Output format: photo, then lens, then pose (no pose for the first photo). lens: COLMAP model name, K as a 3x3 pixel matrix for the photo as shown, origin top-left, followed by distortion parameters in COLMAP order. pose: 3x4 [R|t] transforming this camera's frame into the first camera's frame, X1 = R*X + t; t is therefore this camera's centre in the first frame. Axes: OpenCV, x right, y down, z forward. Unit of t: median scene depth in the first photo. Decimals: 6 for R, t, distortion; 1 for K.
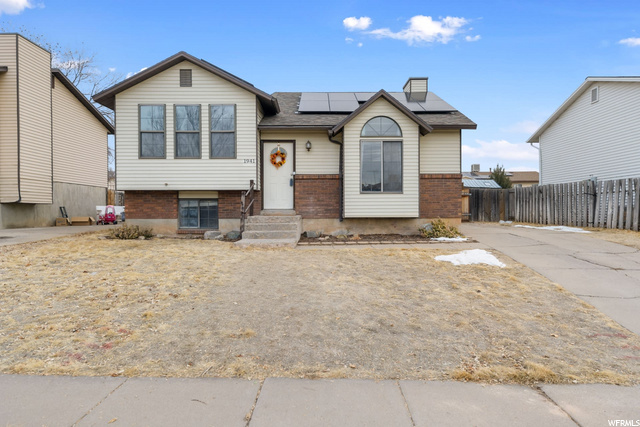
lens RADIAL K [[440.8, 0, 320.0], [0, 440.8, 213.5], [0, 0, 1]] dist [-0.001189, -0.000016]
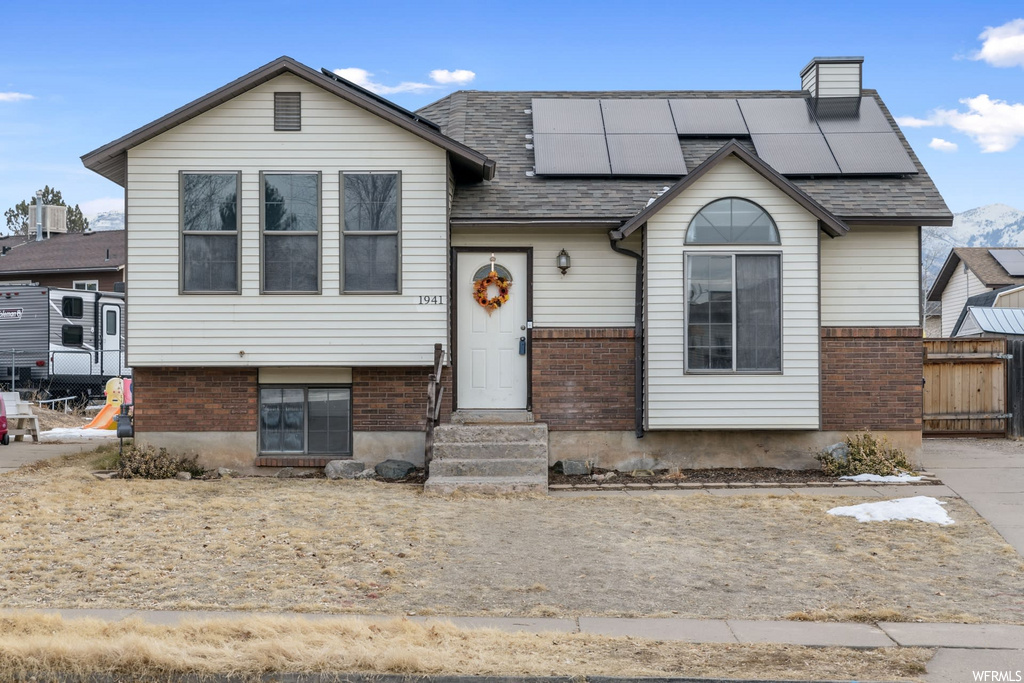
lens RADIAL K [[1962.7, 0, 512.0], [0, 1962.7, 341.5], [0, 0, 1]] dist [0.048283, 0.125834]
pose [[0.999997, 0.000994, 0.002357, -0.082670], [-0.000932, 0.999657, -0.026176, -0.026328], [-0.002382, 0.026173, 0.999655, -0.930618]]
